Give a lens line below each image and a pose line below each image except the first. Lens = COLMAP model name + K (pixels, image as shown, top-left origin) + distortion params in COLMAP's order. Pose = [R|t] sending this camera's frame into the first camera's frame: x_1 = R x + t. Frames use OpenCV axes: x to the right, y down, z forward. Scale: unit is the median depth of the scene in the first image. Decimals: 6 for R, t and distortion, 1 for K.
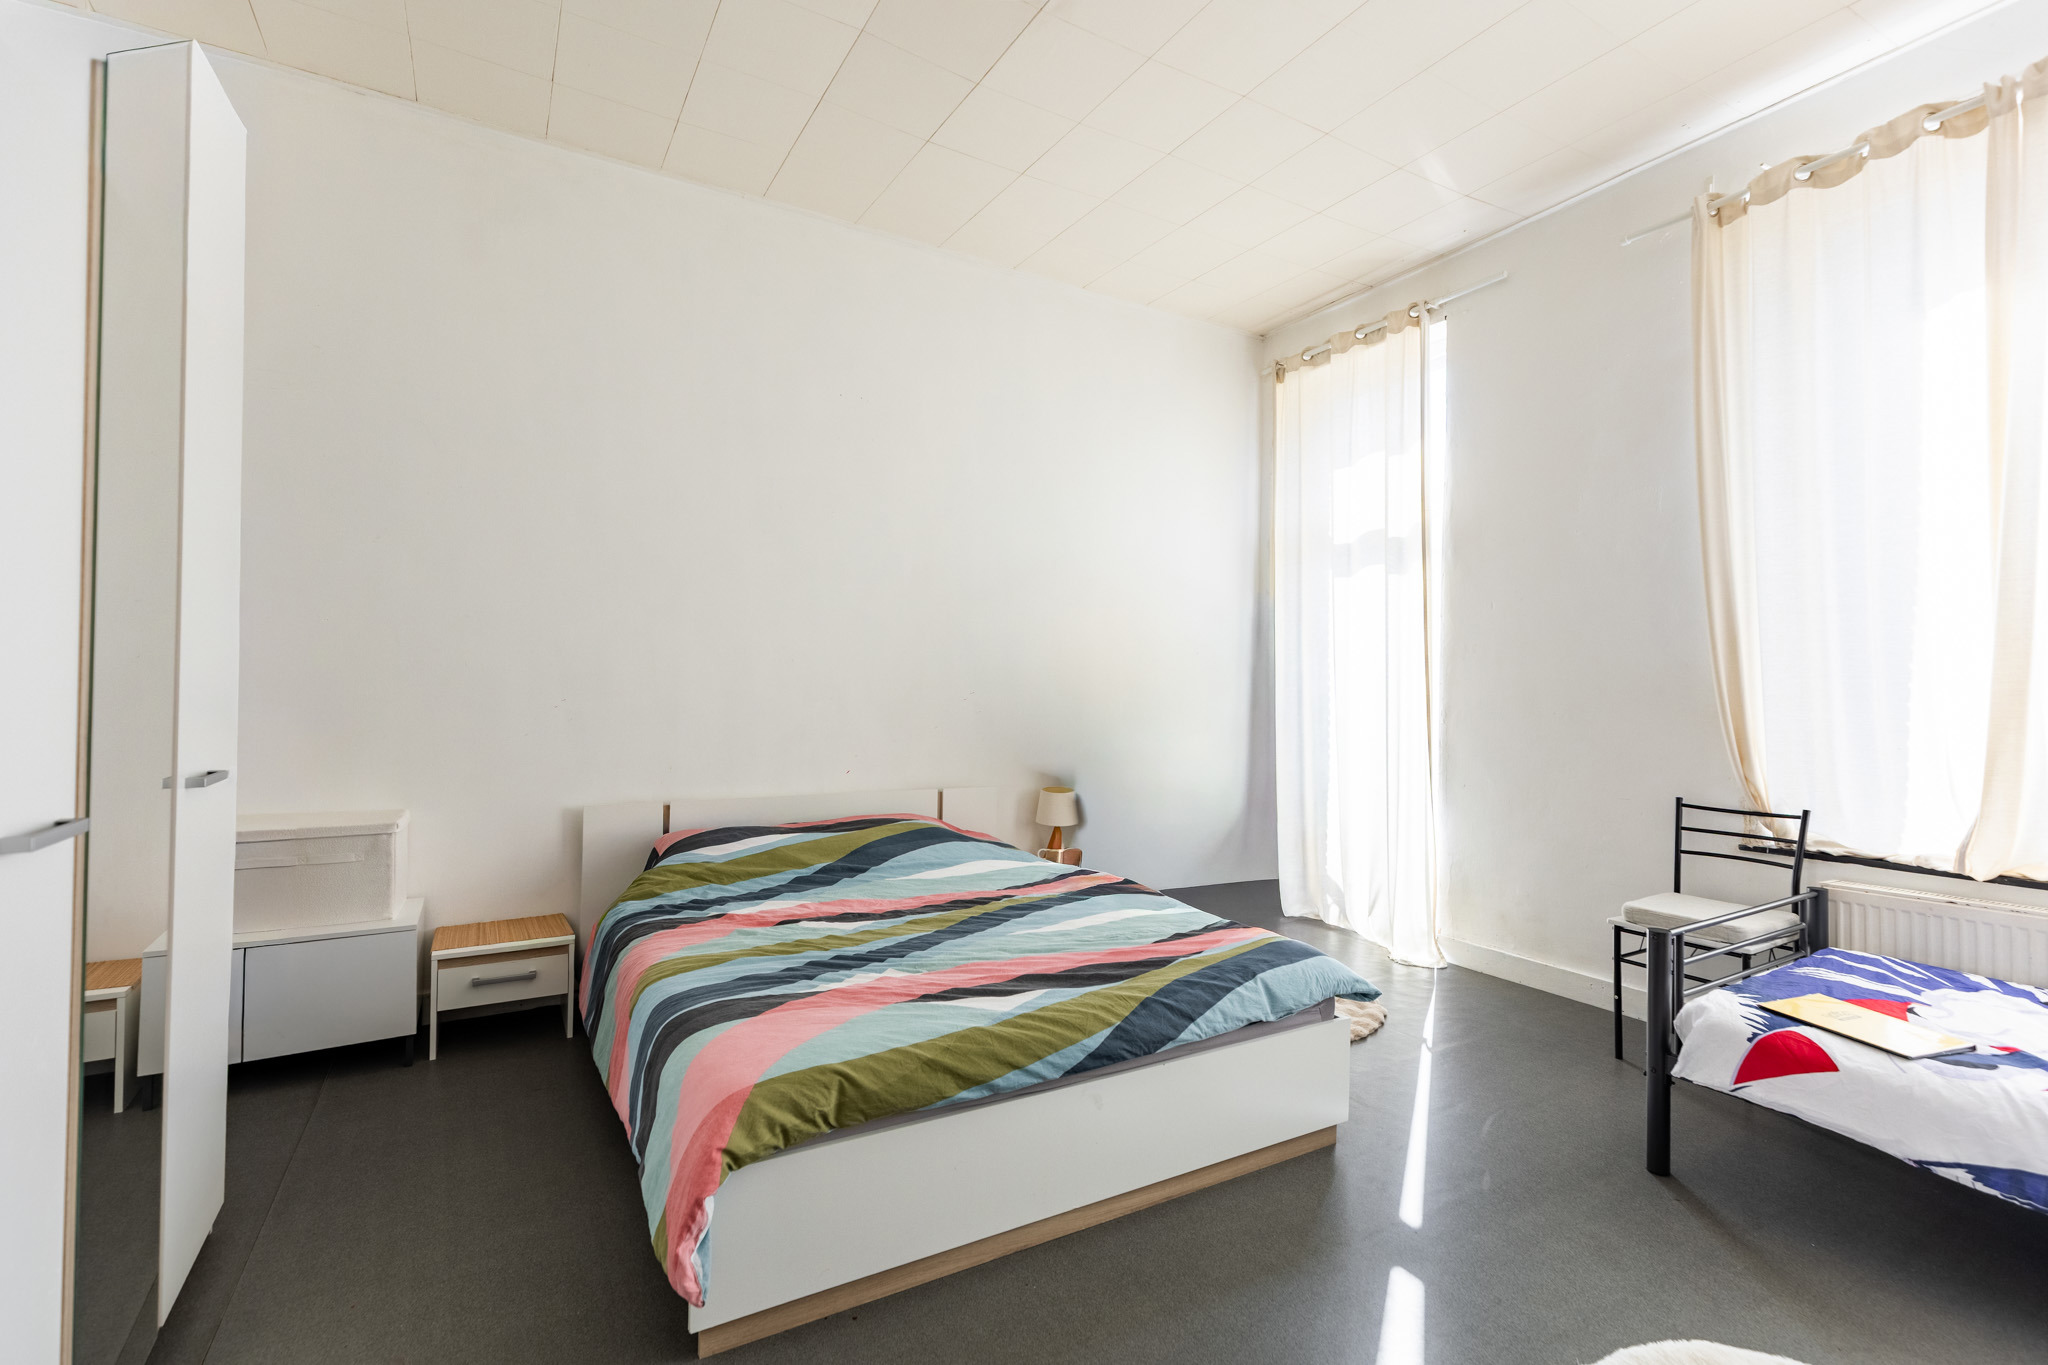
lens RADIAL K [[928.5, 0, 1026.2], [0, 928.5, 678.2], [0, 0, 1]] dist [0.004601, -0.001905]
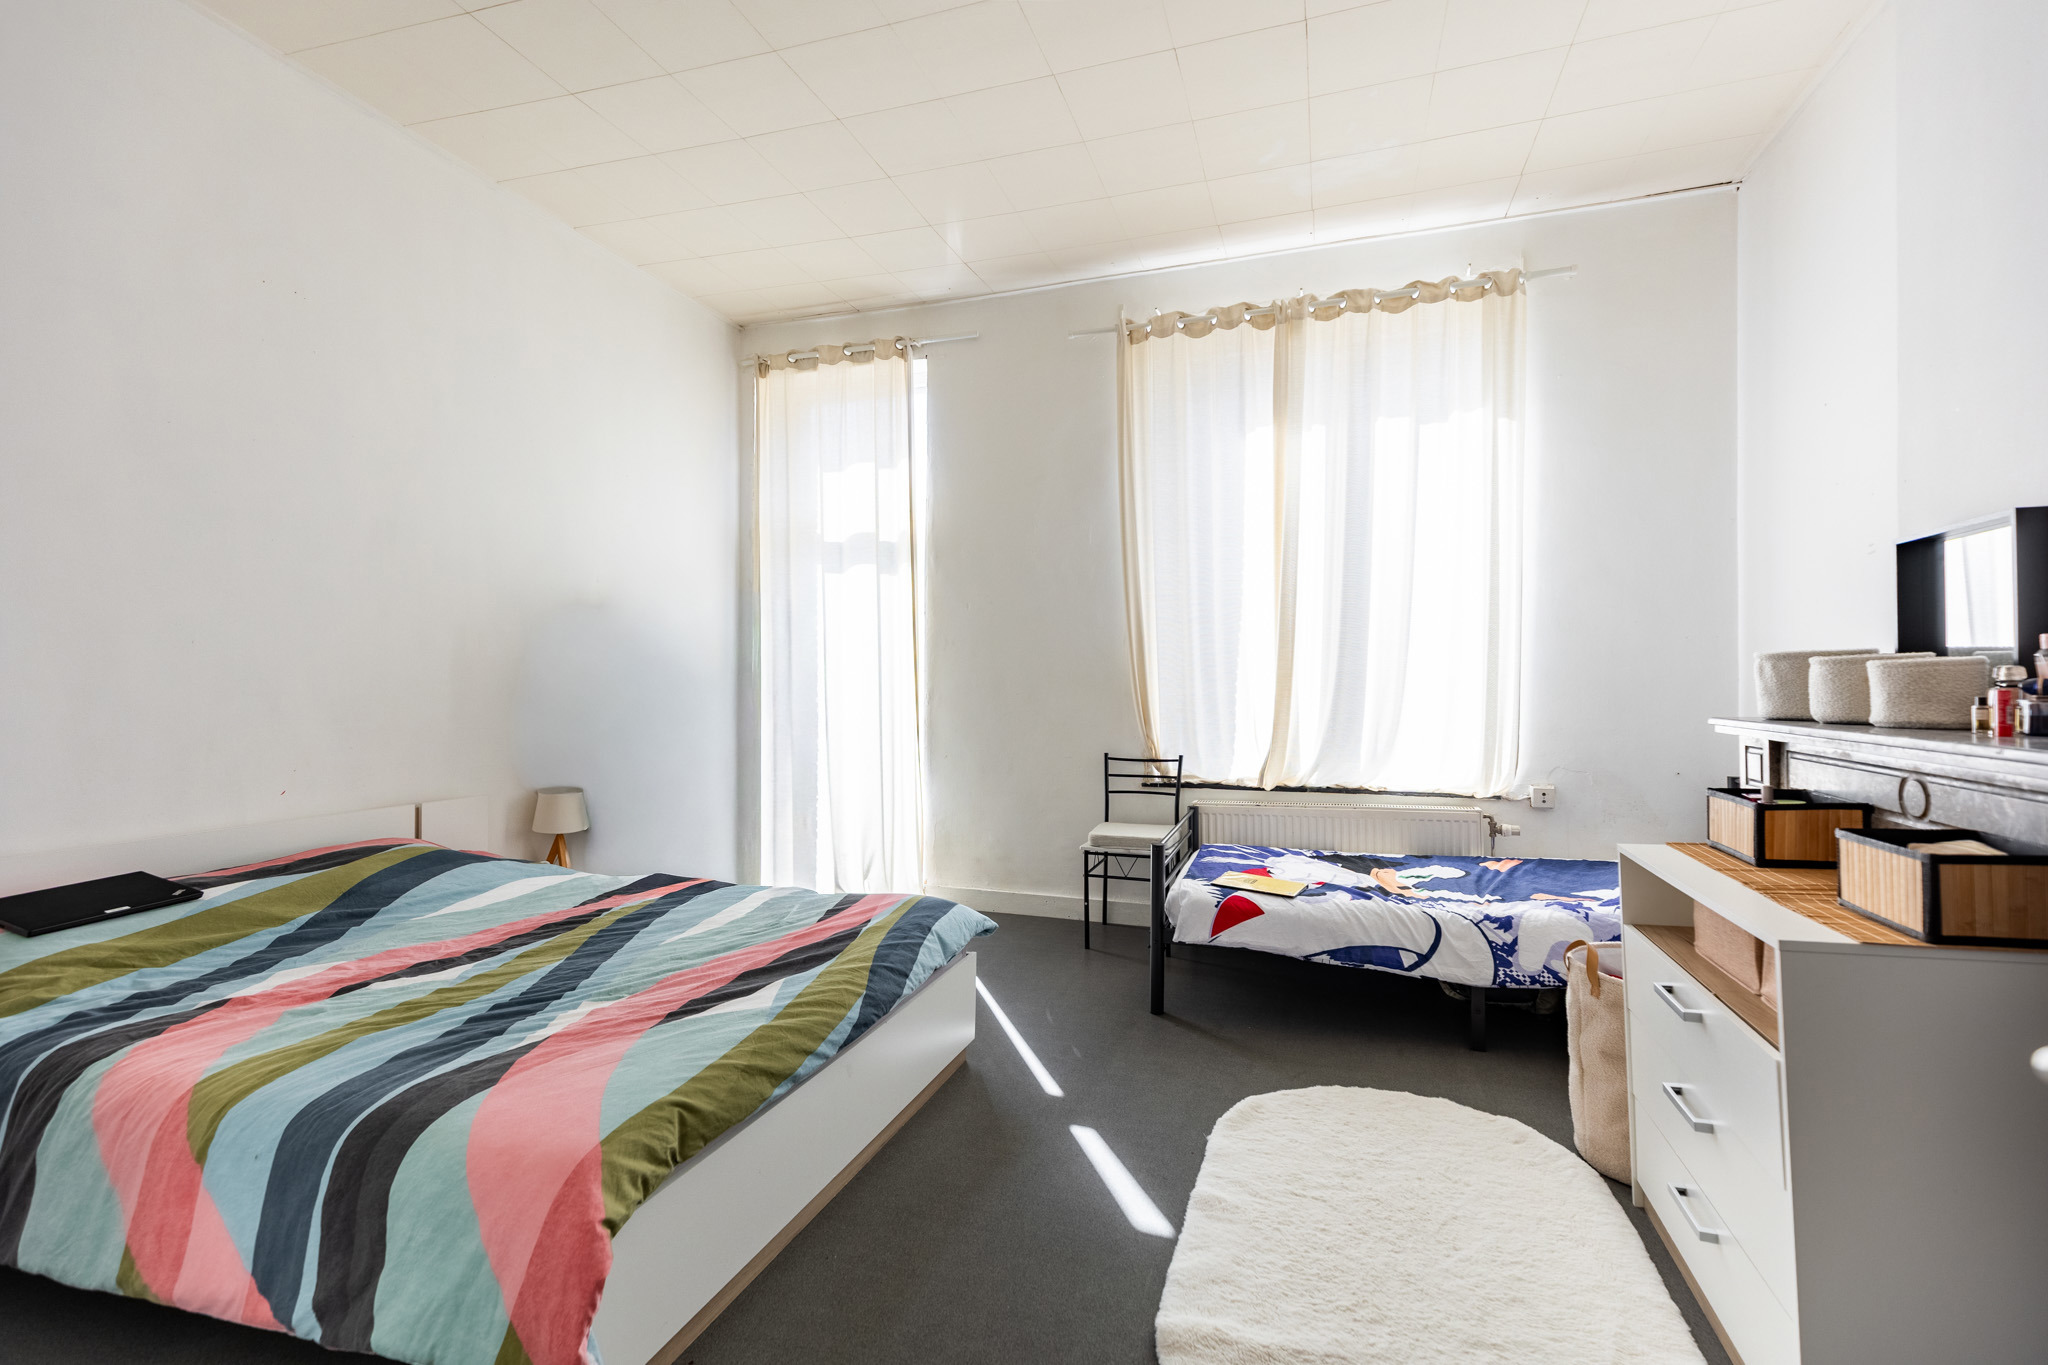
lens RADIAL K [[928.5, 0, 1037.3], [0, 928.5, 676.4], [0, 0, 1]] dist [0.004601, -0.001905]
pose [[0.745746, -0.009387, 0.666164, -0.338729], [-0.000454, 0.999893, 0.014598, -0.006056], [-0.666230, -0.011189, 0.745662, 0.053012]]
